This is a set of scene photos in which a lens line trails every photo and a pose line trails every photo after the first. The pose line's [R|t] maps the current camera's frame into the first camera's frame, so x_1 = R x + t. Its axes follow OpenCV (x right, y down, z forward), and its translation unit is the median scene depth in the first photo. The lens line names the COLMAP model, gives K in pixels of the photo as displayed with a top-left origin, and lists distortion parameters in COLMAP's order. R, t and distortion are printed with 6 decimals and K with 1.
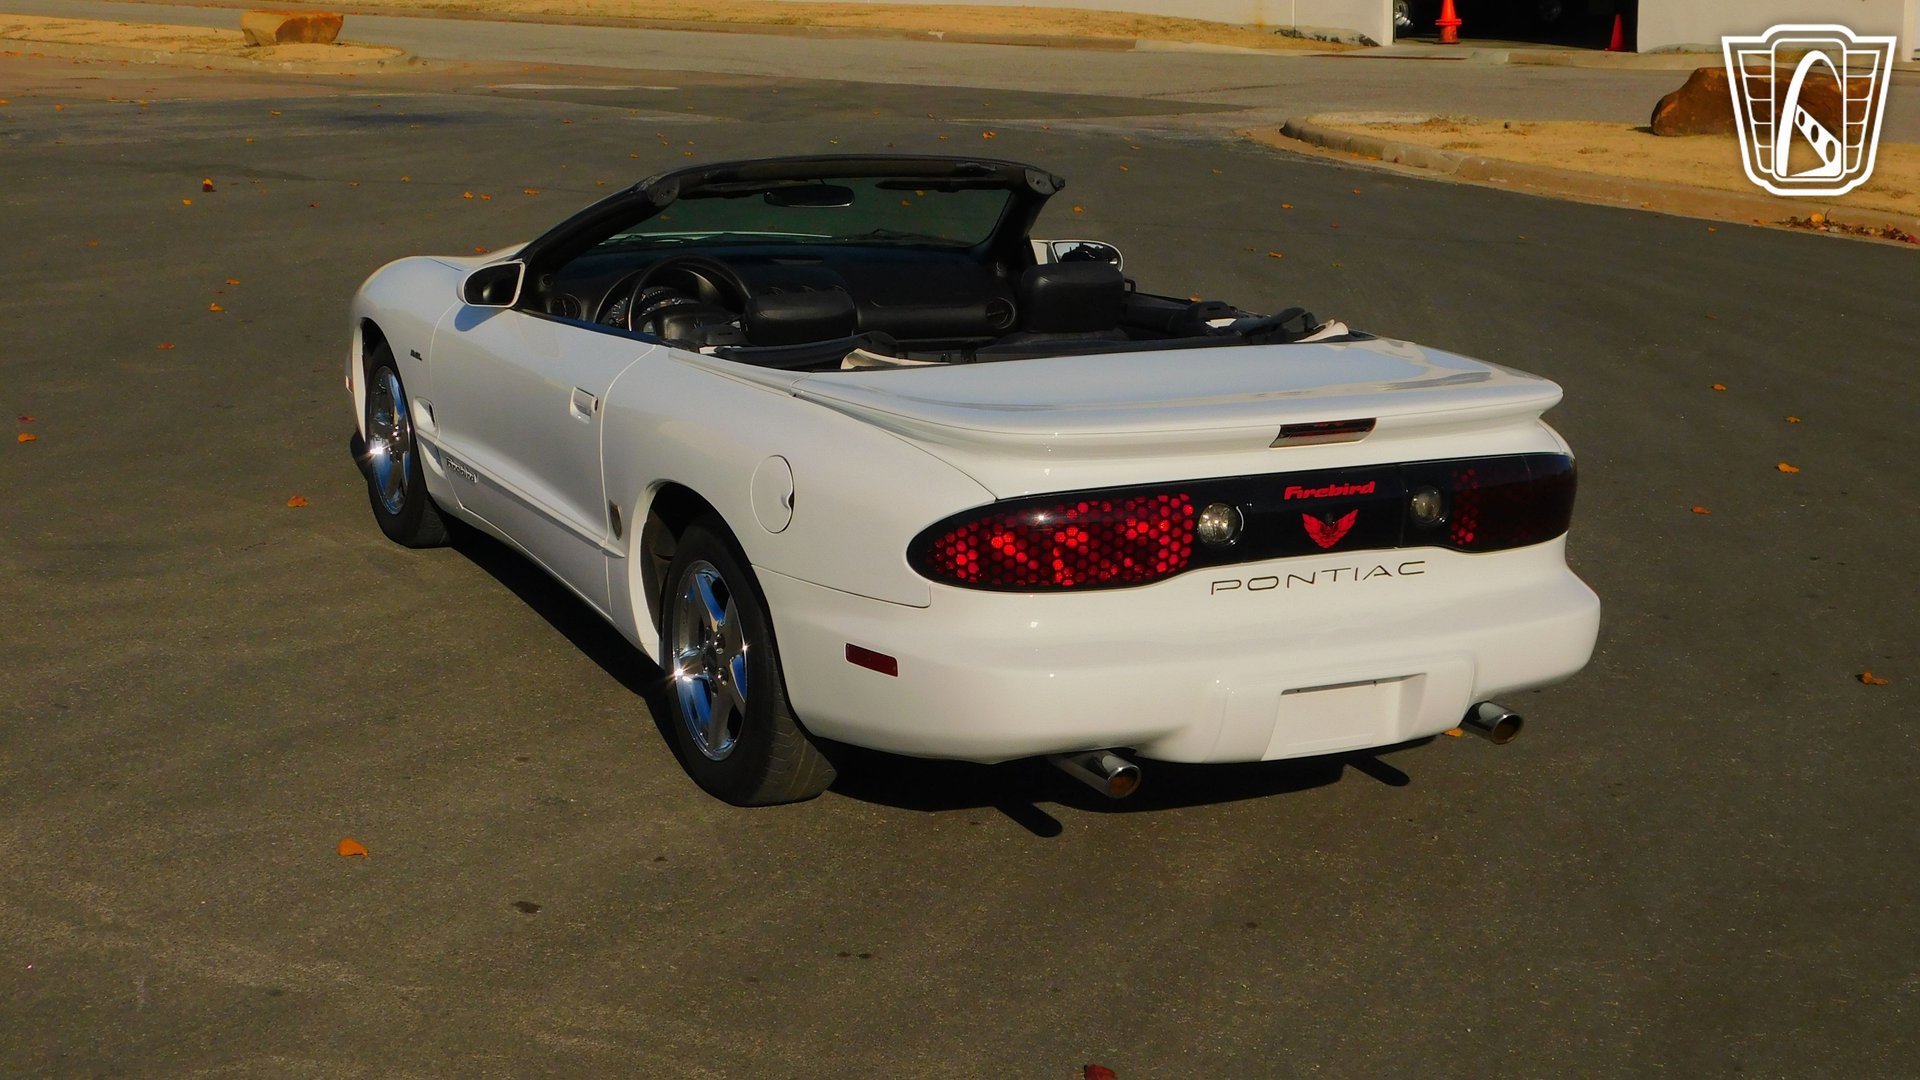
lens RADIAL K [[2888.9, 0, 956.4], [0, 2888.9, 520.5], [0, 0, 1]] dist [0.012141, 0.000000]
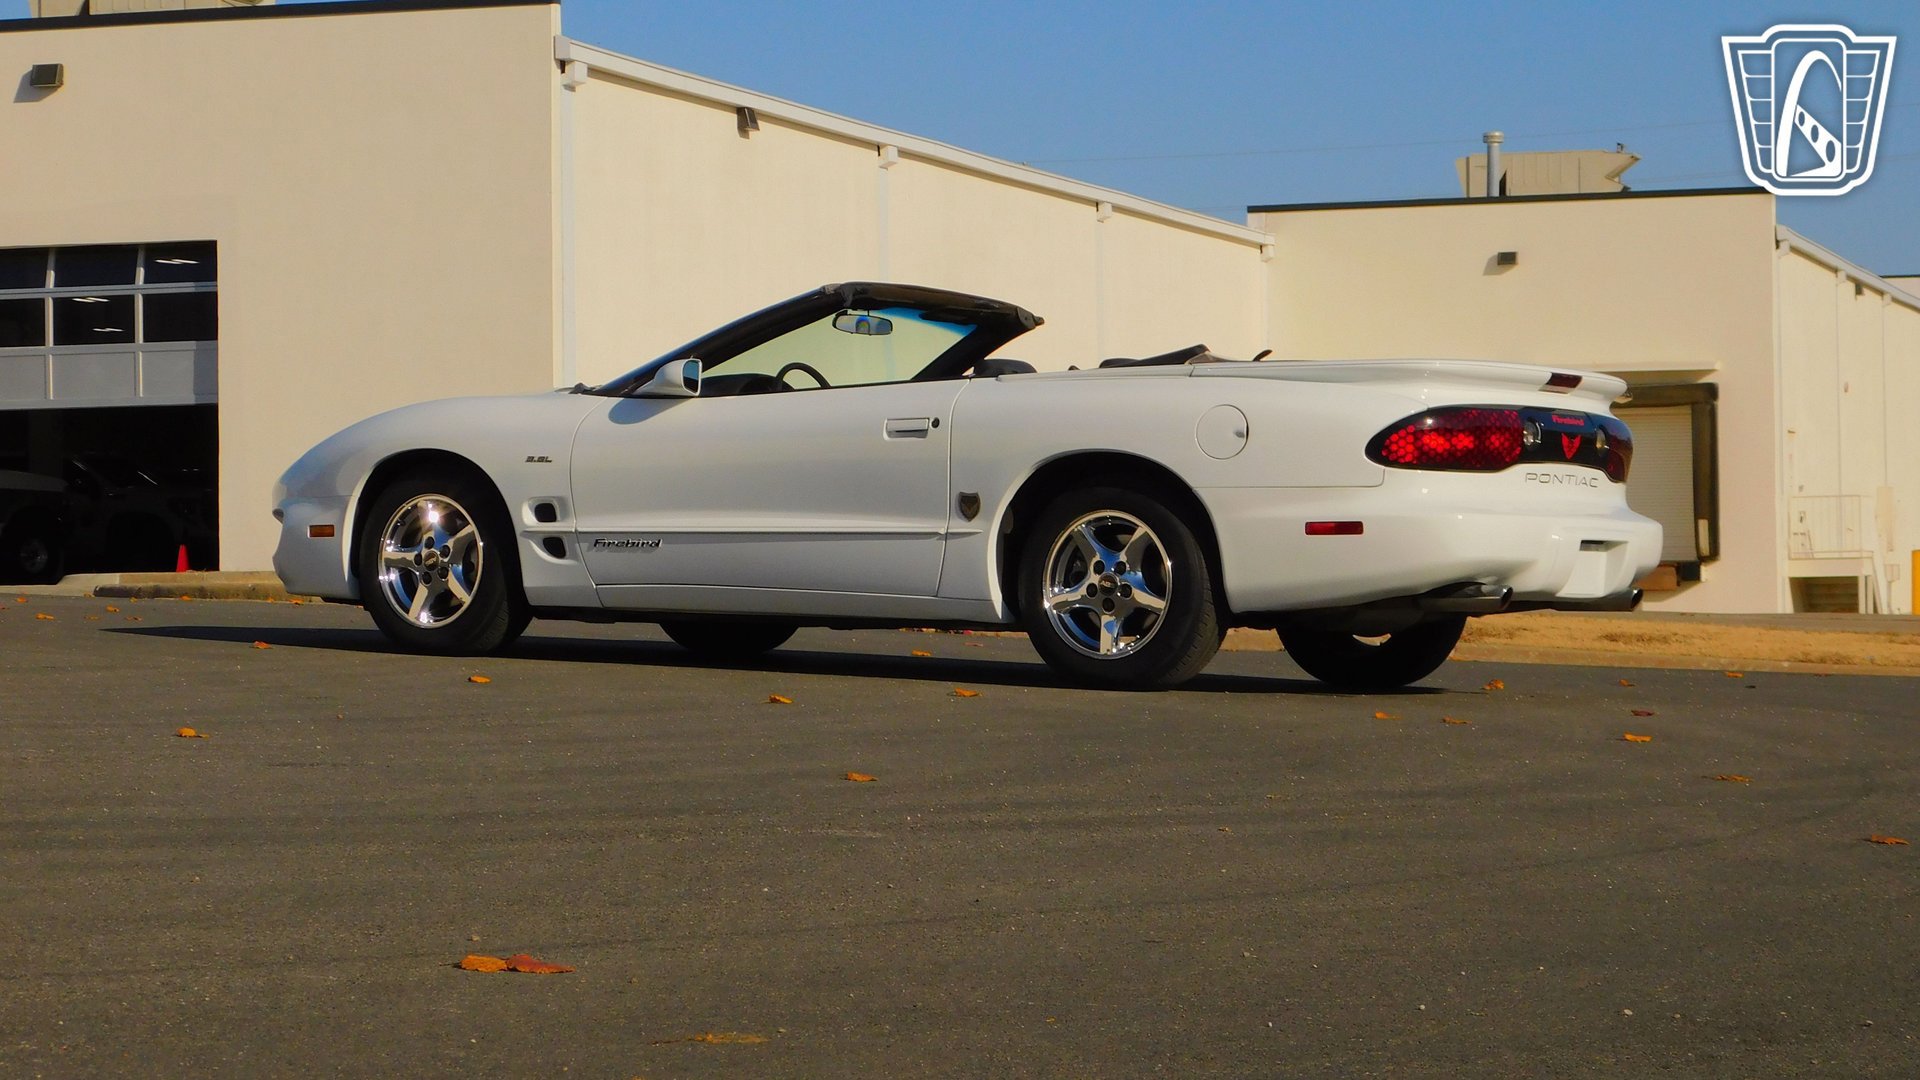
lens RADIAL K [[4236.7, 0, 980.9], [0, 4236.7, 488.1], [0, 0, 1]] dist [0.030386, 0.000000]
pose [[0.857634, 0.010822, 0.514147, -1.126721], [0.104381, 0.975304, -0.194643, 0.374603], [-0.503556, 0.220600, 0.835324, -0.611824]]
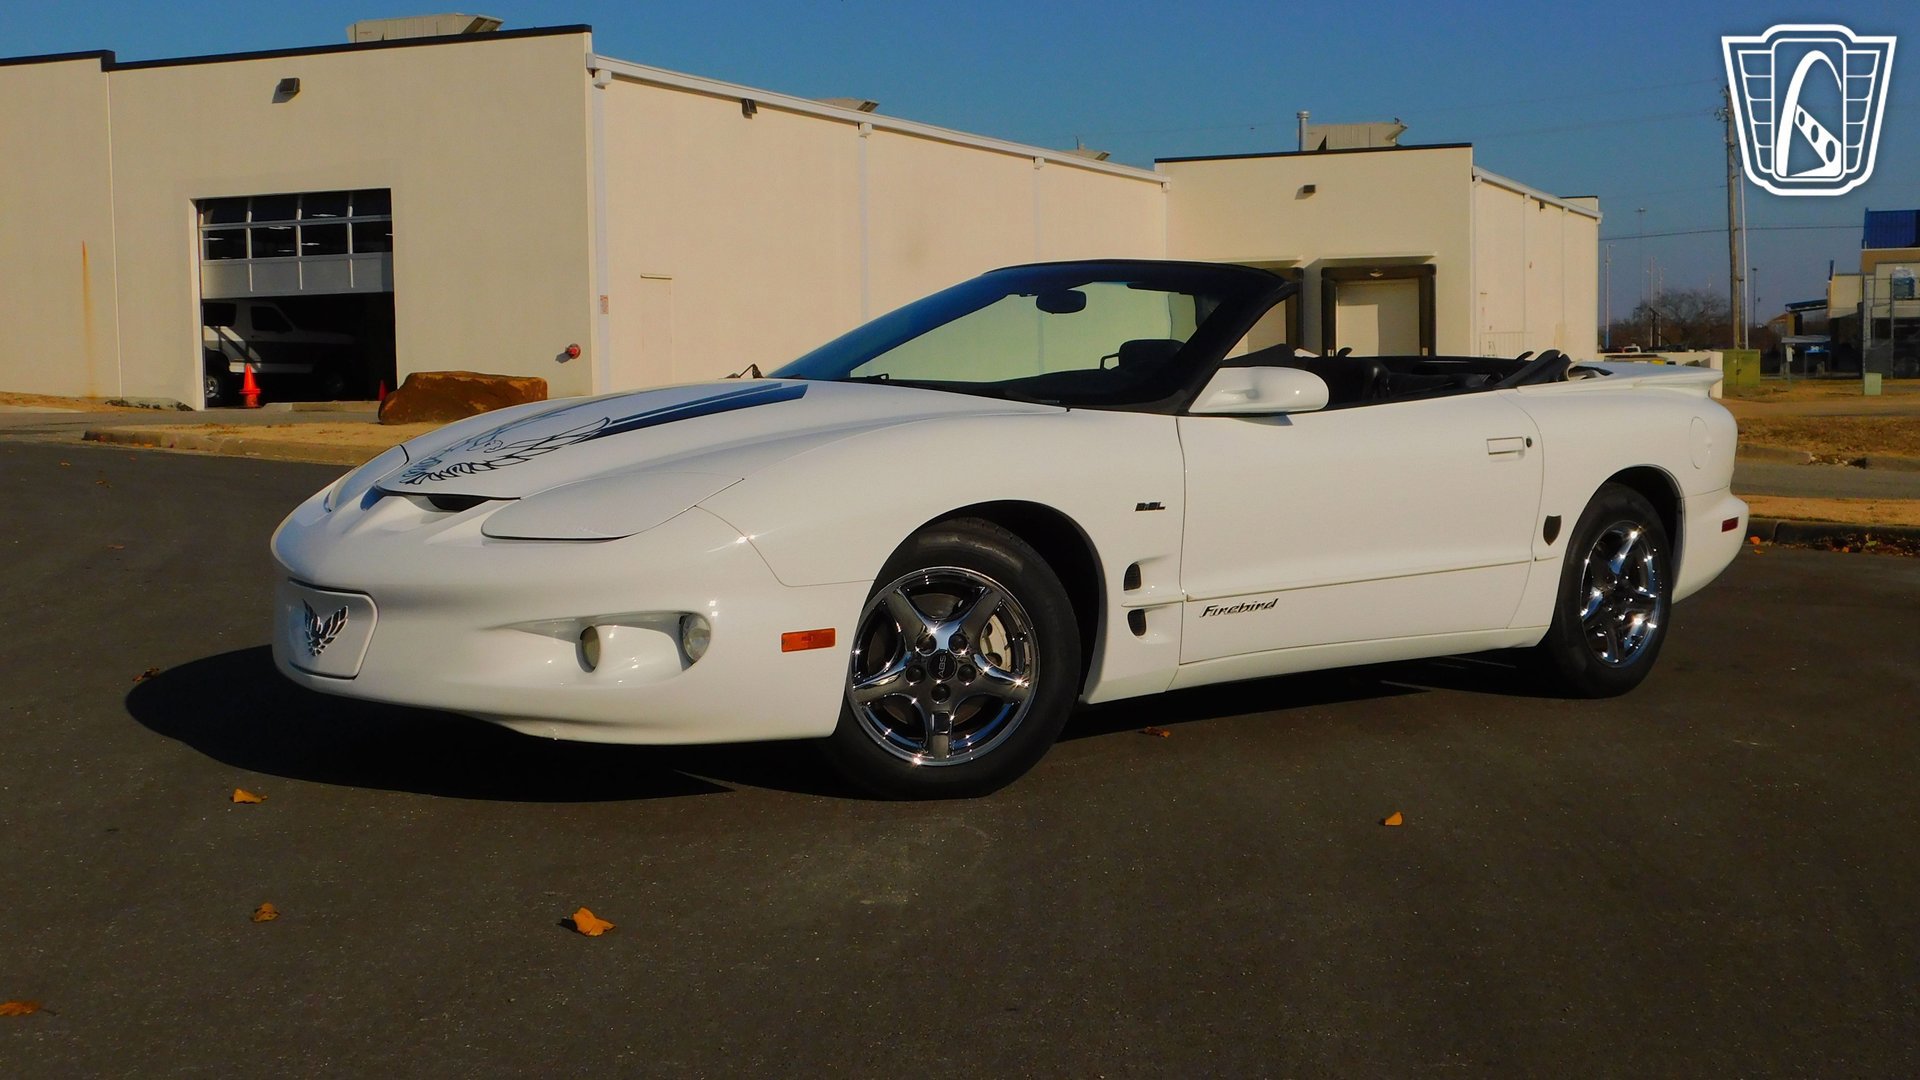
lens RADIAL K [[2268.6, 0, 959.5], [0, 2268.6, 538.1], [0, 0, 1]] dist [-0.014172, 0.000000]
pose [[0.899425, -0.038020, 0.435418, 0.101983], [0.094163, 0.989671, -0.108094, 0.171548], [-0.426811, 0.138223, 0.893715, -0.038291]]
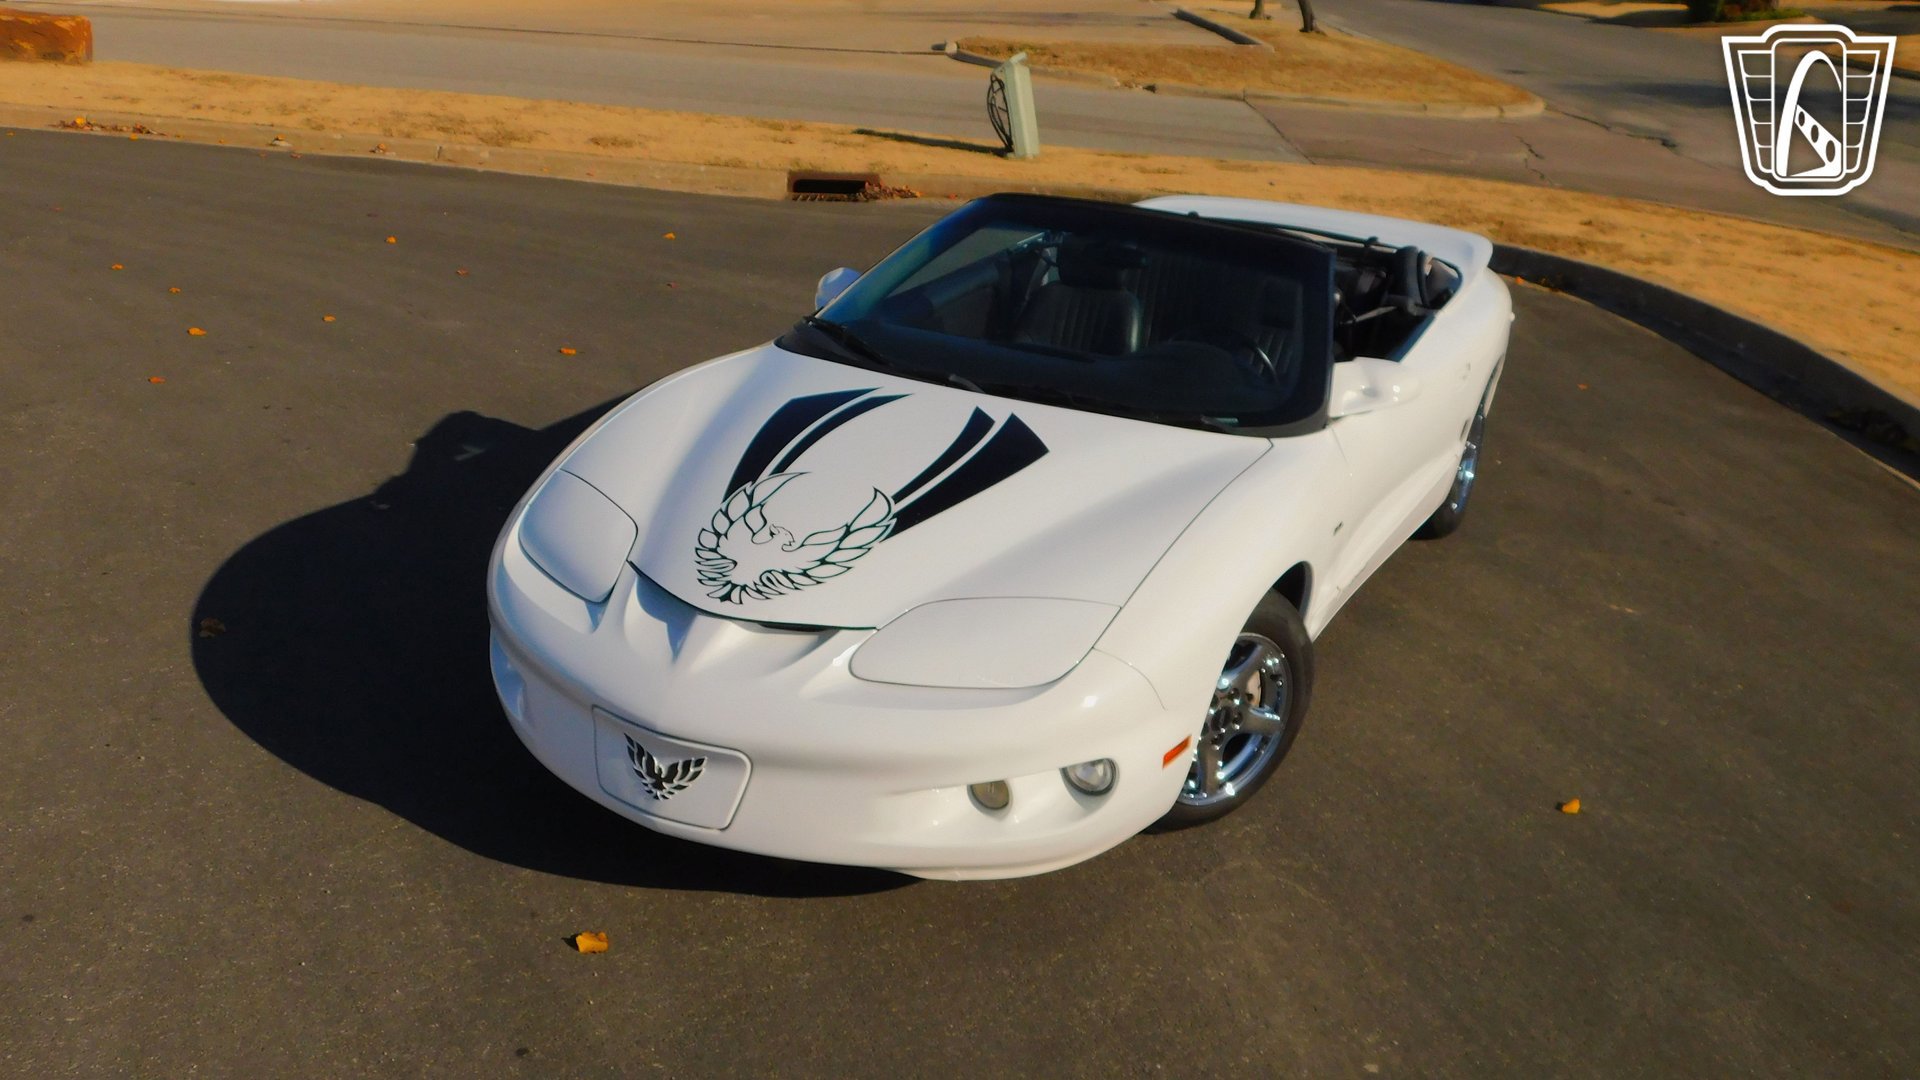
lens RADIAL K [[1680.6, 0, 961.8], [0, 1680.6, 527.9], [0, 0, 1]] dist [-0.017101, 0.012176]
pose [[0.688231, -0.221672, 0.690796, -0.047053], [0.112834, 0.973296, 0.199910, -0.072224], [-0.716664, -0.059639, 0.694864, 0.302199]]
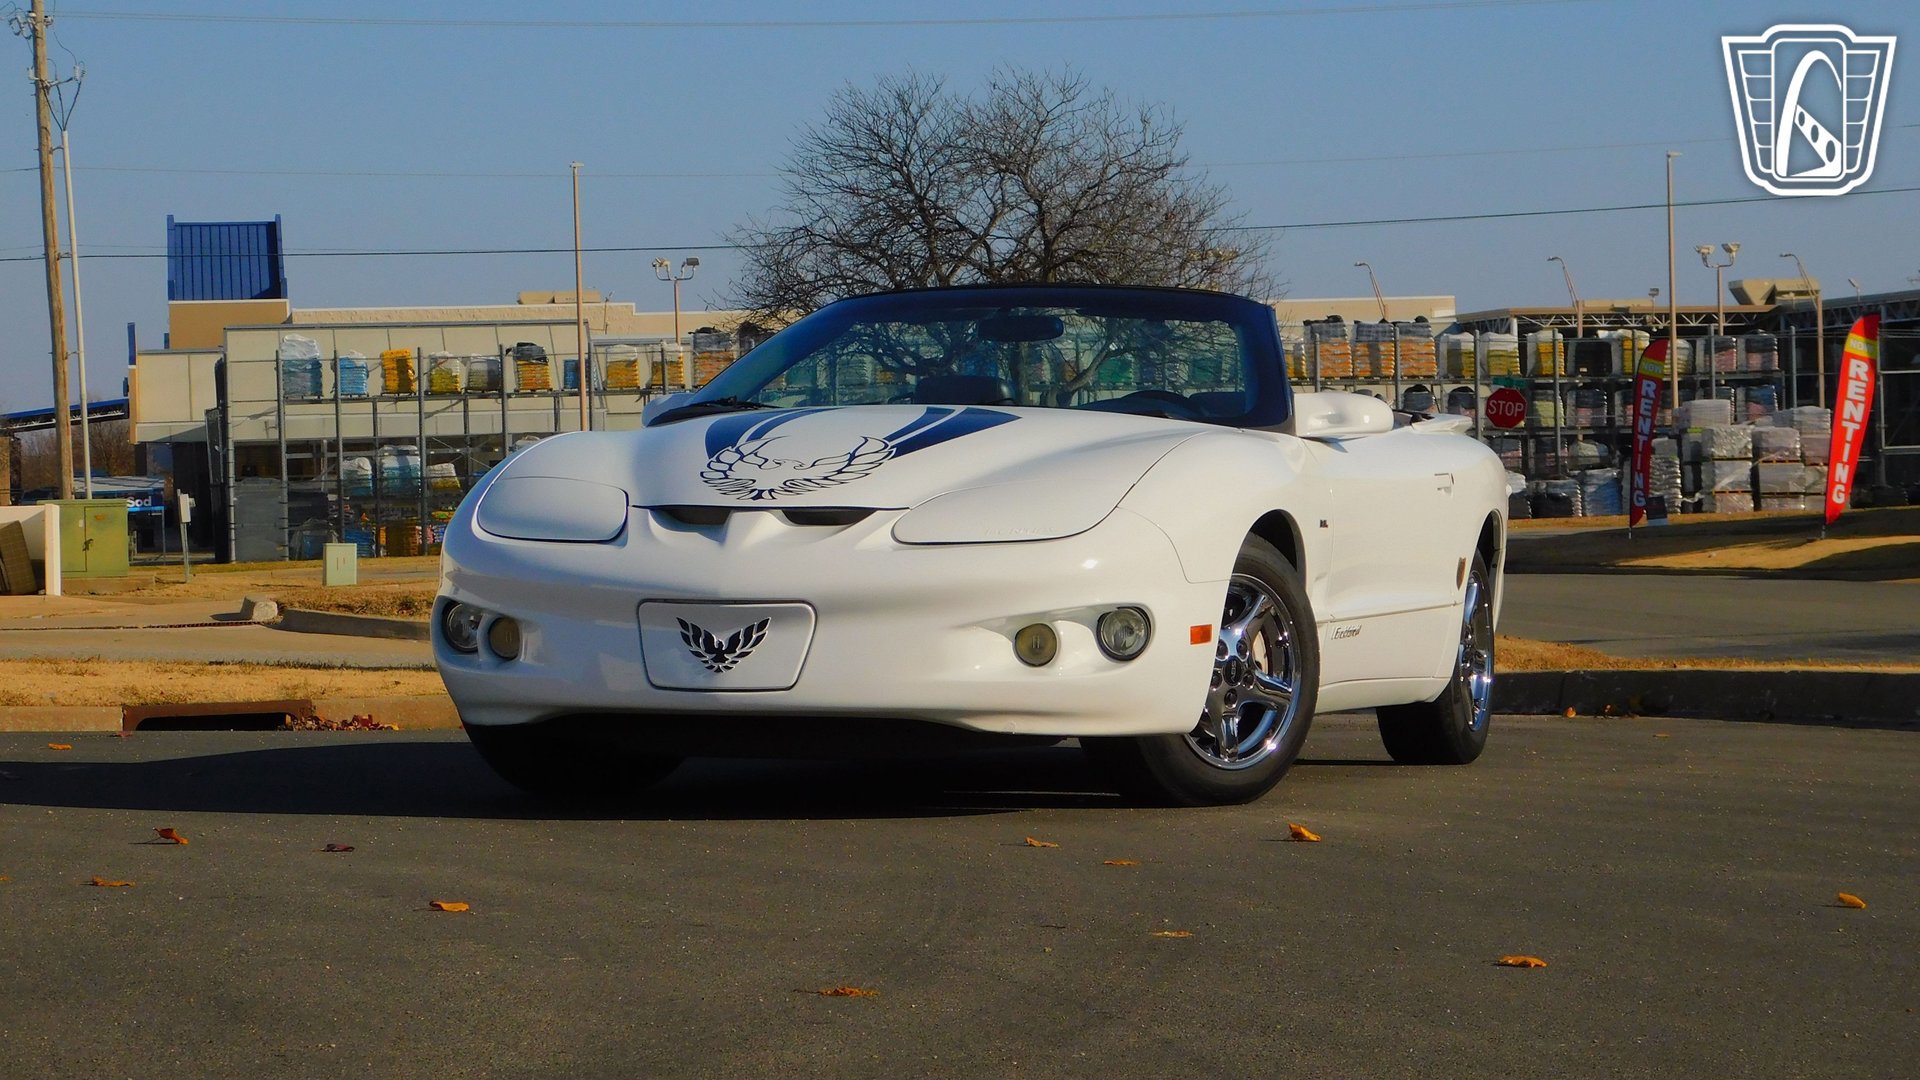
lens RADIAL K [[5157.2, 0, 960.1], [0, 5157.2, 534.2], [0, 0, 1]] dist [0.062396, 0.000000]
pose [[0.541379, -0.011879, 0.840695, -1.138141], [0.189494, 0.975898, -0.108238, 0.261436], [-0.819147, 0.217904, 0.530581, -0.230644]]
